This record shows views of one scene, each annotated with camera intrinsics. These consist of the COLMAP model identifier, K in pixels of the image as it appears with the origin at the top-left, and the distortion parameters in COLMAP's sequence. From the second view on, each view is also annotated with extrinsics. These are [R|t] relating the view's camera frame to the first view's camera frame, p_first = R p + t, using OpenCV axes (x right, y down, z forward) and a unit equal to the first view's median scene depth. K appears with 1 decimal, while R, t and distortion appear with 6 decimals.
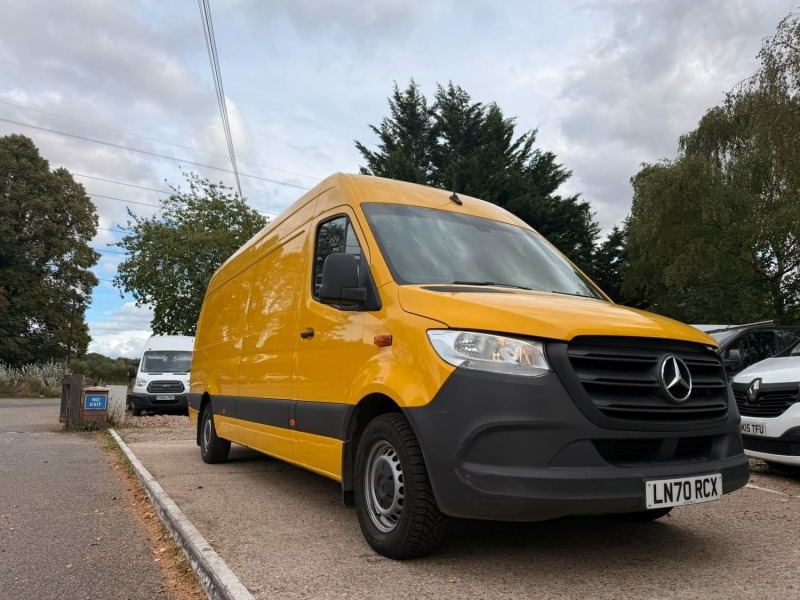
lens RADIAL K [[549.6, 0, 400.0], [0, 549.6, 300.0], [0, 0, 1]] dist [0.060143, -0.059777]
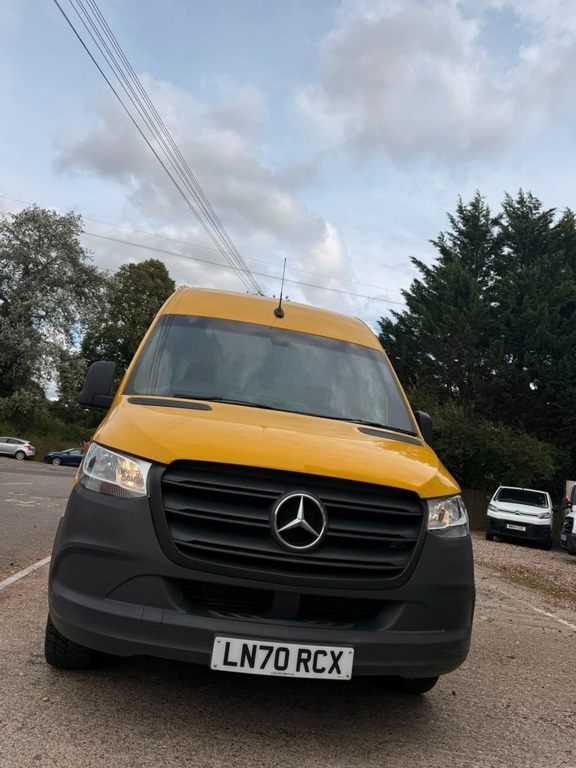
lens RADIAL K [[528.9, 0, 288.8], [0, 528.9, 381.1], [0, 0, 1]] dist [-0.005372, -0.002716]
pose [[0.928936, 0.033461, -0.368725, 0.376652], [-0.052696, 0.997718, -0.042219, -0.016946], [0.366470, 0.058649, 0.928579, 0.119650]]
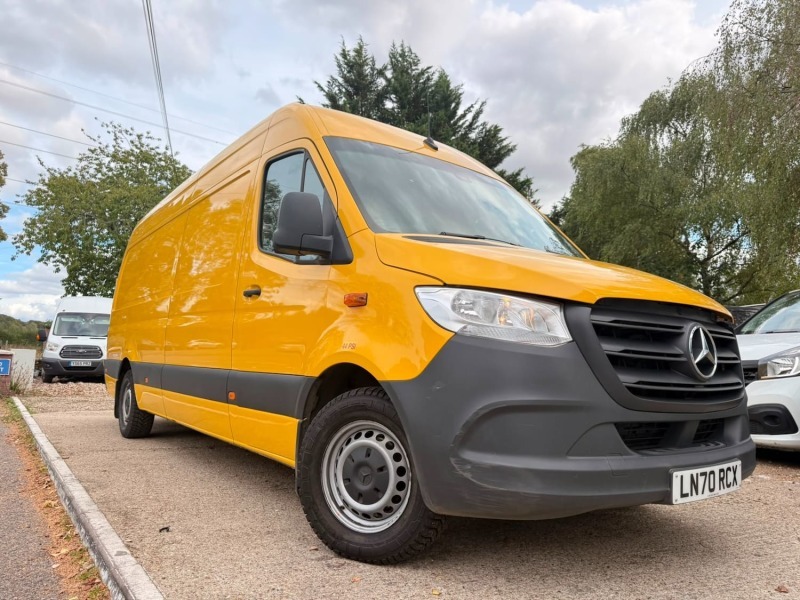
lens RADIAL K [[551.6, 0, 405.7], [0, 551.6, 297.0], [0, 0, 1]] dist [0.048301, -0.046448]
pose [[0.991568, 0.032892, 0.125340, -0.032818], [-0.038686, 0.998279, 0.044079, 0.018126], [-0.123674, -0.048556, 0.991134, 0.103380]]
